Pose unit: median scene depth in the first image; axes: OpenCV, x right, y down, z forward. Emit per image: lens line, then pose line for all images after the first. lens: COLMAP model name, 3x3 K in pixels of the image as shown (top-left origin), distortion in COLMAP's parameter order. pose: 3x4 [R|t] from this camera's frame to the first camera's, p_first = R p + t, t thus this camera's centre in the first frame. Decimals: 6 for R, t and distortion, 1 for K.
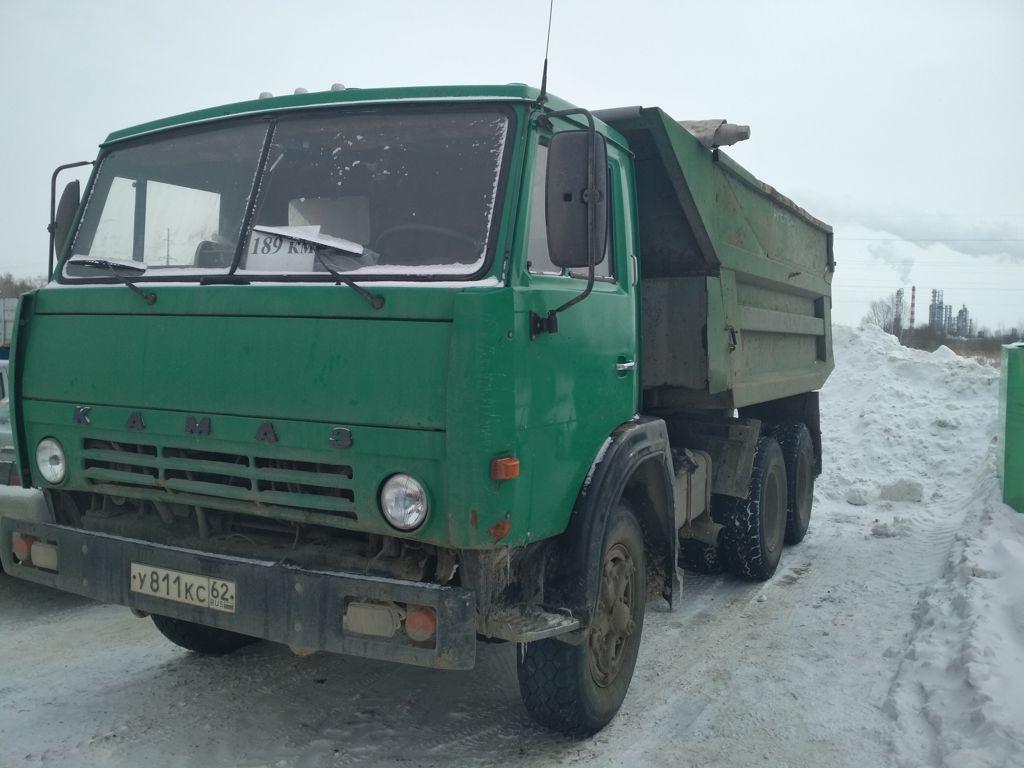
lens RADIAL K [[887.5, 0, 515.5], [0, 887.5, 387.1], [0, 0, 1]] dist [0.103668, -0.103606]
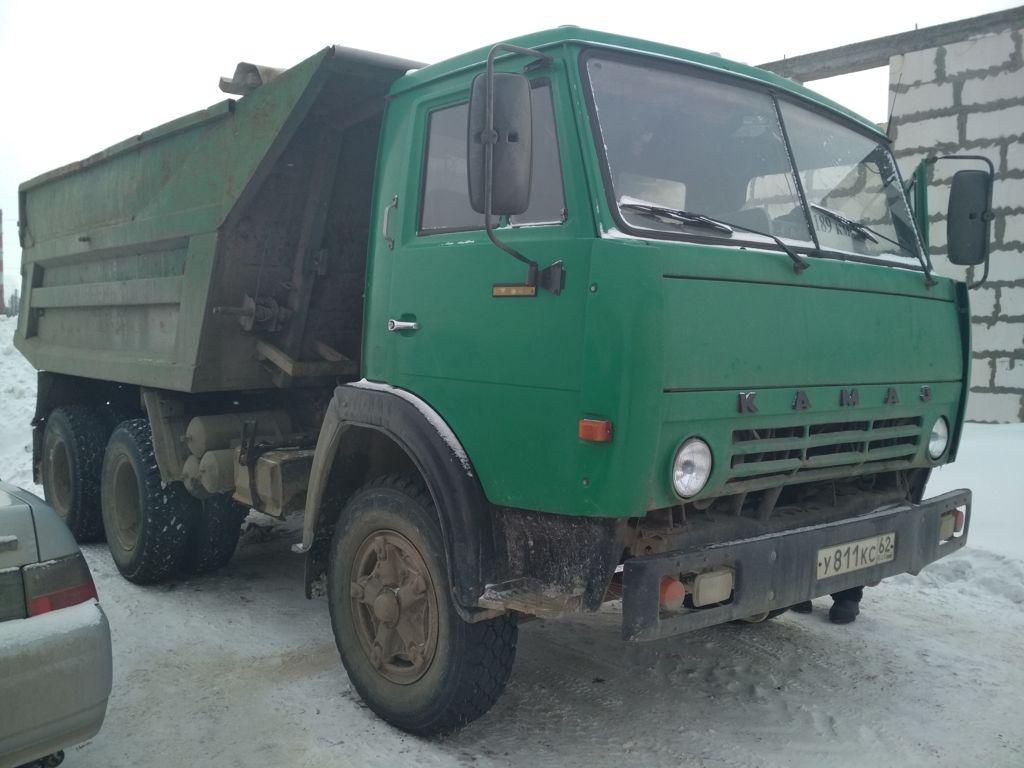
lens RADIAL K [[941.9, 0, 513.8], [0, 941.9, 383.5], [0, 0, 1]] dist [0.032299, 0.000000]
pose [[0.354082, -0.067836, 0.932751, -1.469645], [0.028422, 0.997686, 0.061769, -0.049630], [-0.934782, 0.004639, 0.355190, 0.962048]]
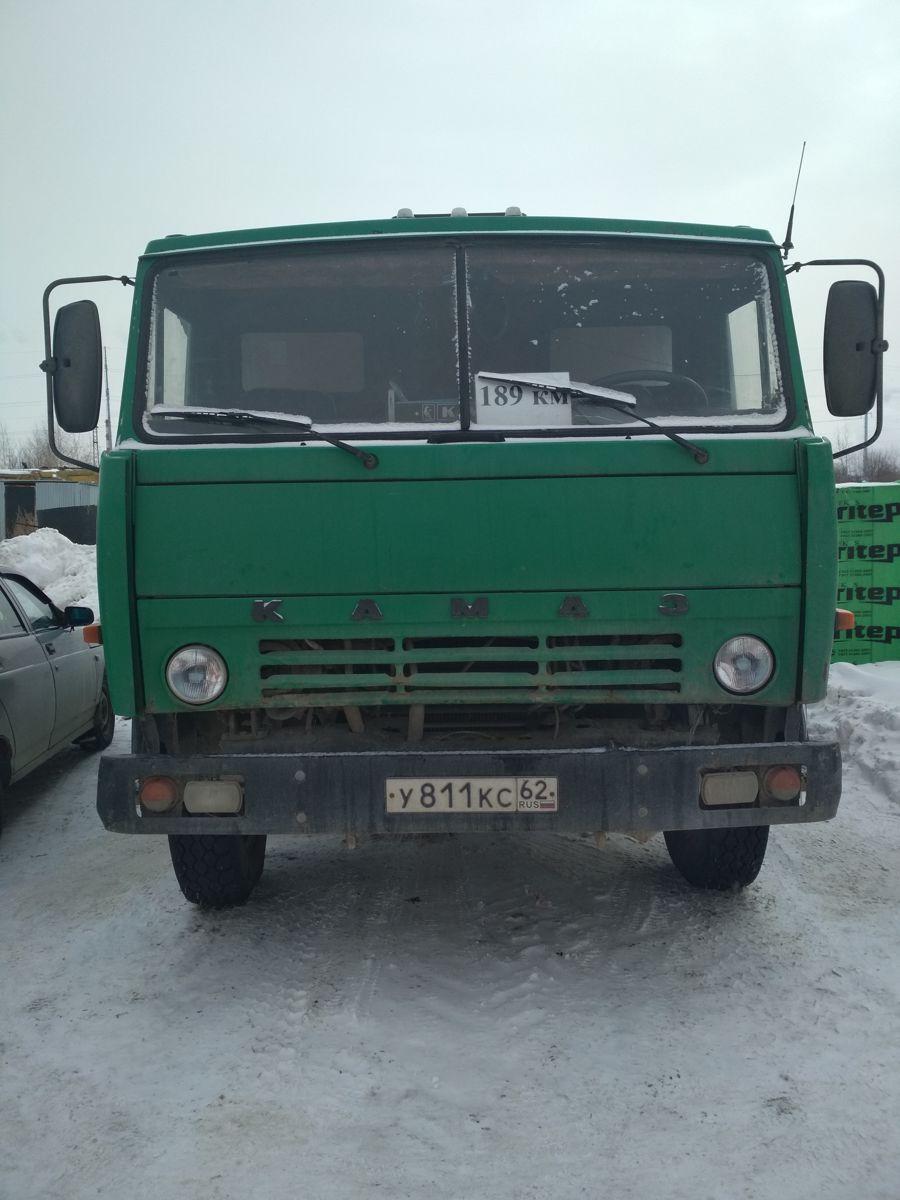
lens RADIAL K [[1040.1, 0, 449.0], [0, 1040.1, 594.7], [0, 0, 1]] dist [0.103668, -0.103606]
pose [[0.887047, -0.080628, 0.454584, -0.811635], [0.062614, 0.996545, 0.054572, -0.024486], [-0.457413, -0.019945, 0.889031, 0.123557]]
